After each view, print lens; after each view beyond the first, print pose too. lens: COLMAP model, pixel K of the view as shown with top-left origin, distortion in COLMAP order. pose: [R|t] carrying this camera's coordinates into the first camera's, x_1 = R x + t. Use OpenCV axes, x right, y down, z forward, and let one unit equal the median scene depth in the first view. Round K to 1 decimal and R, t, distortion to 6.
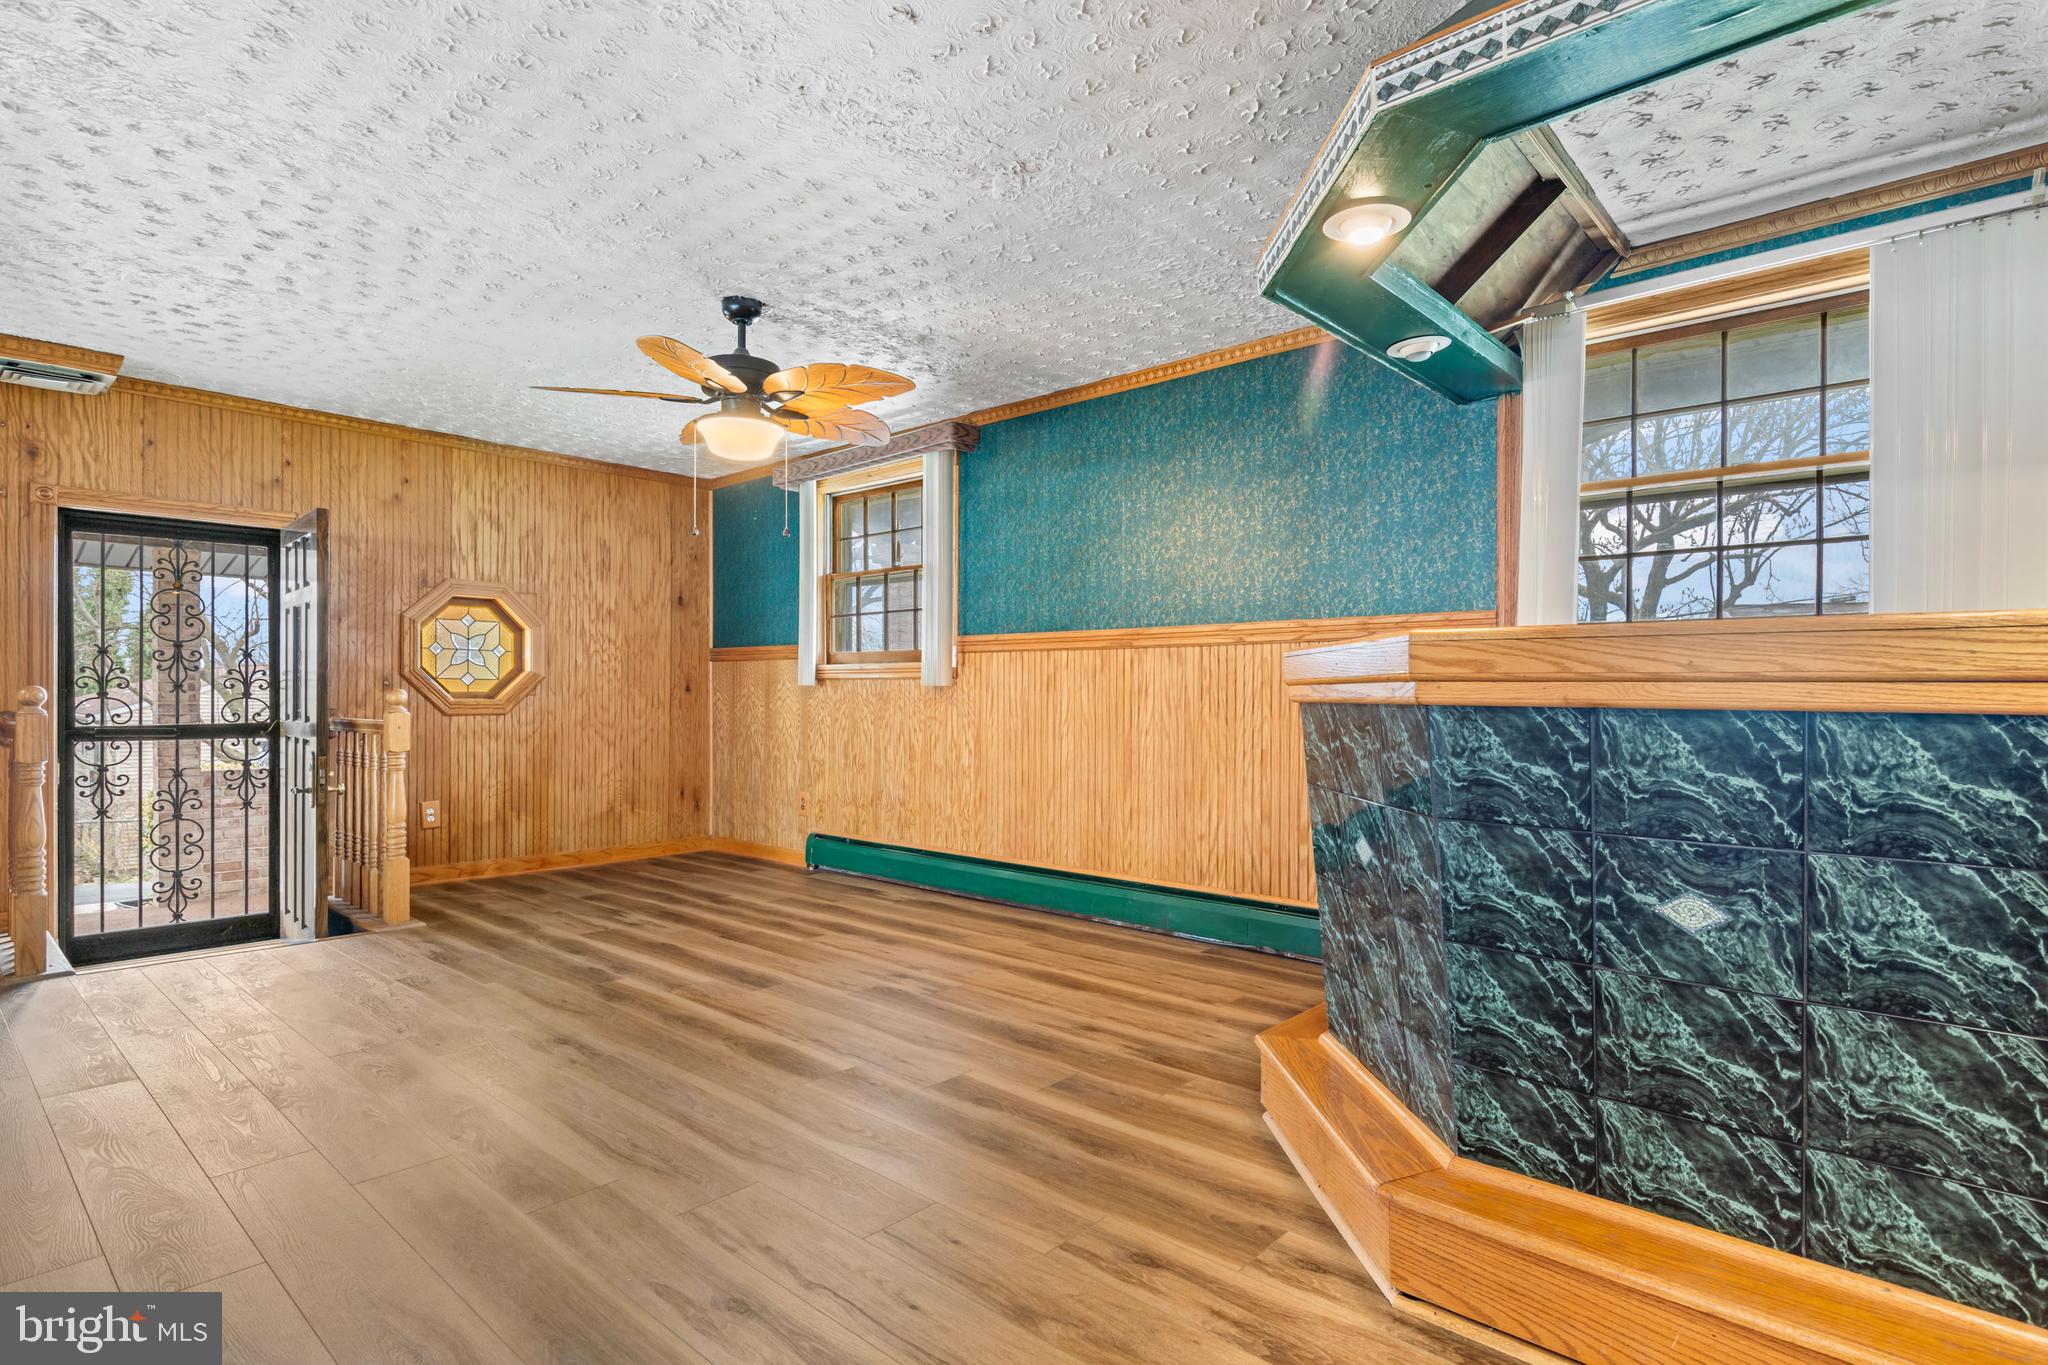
lens RADIAL K [[1031.1, 0, 1027.8], [0, 1031.1, 692.7], [0, 0, 1]] dist [-0.003497, -0.000173]
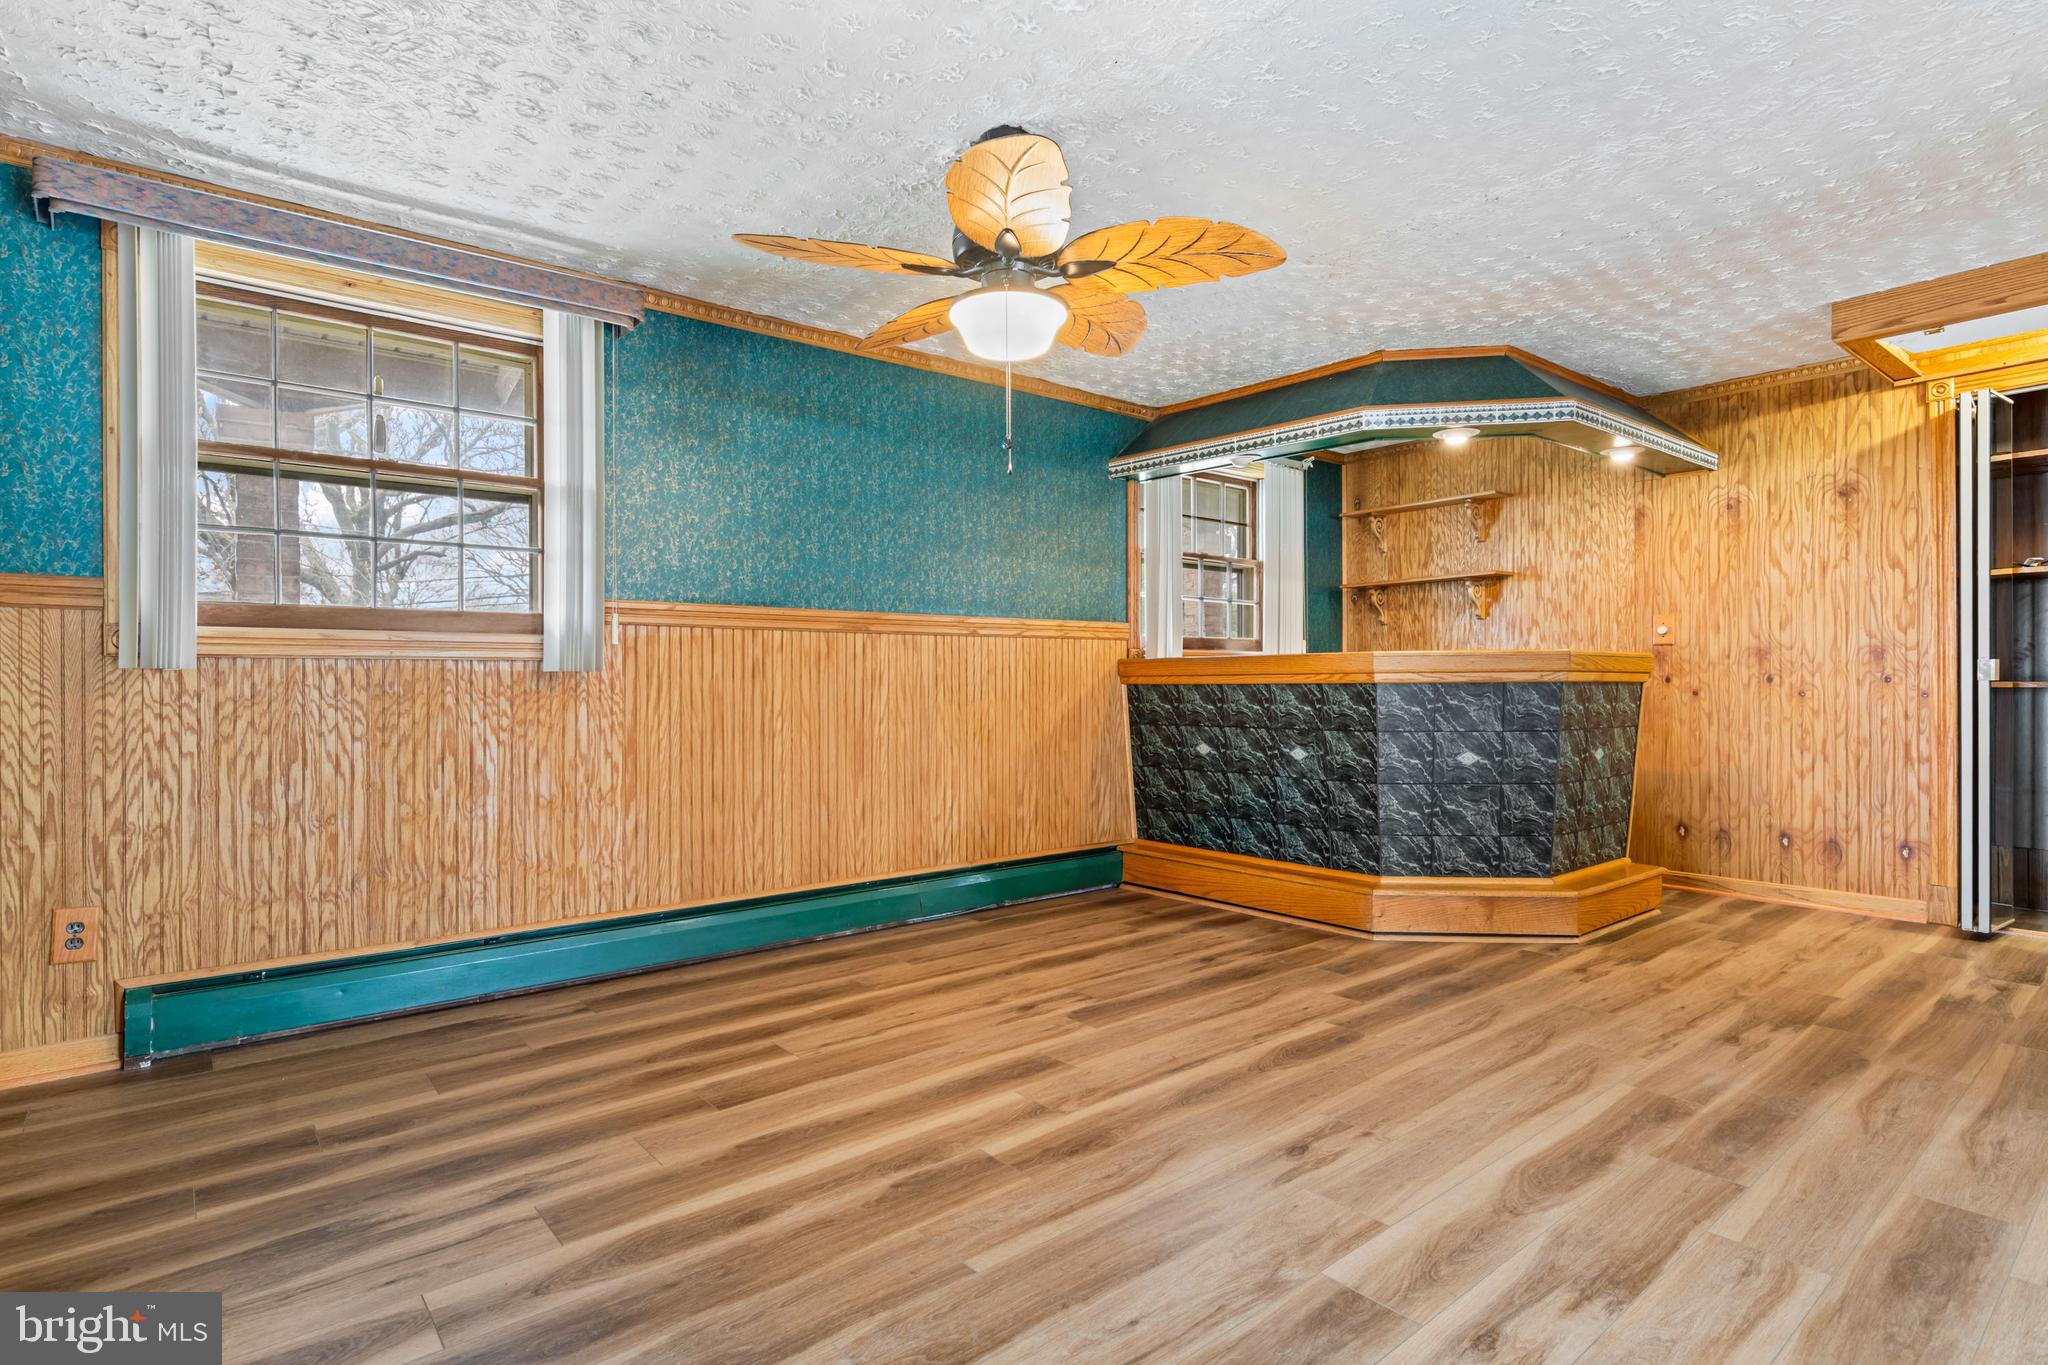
lens RADIAL K [[1031.1, 0, 1026.7], [0, 1031.1, 680.9], [0, 0, 1]] dist [-0.003497, -0.000173]
pose [[0.148755, -0.003298, 0.988869, -0.889418], [0.003998, 0.999988, 0.002733, -0.001733], [-0.988866, 0.003546, 0.148767, 0.792124]]
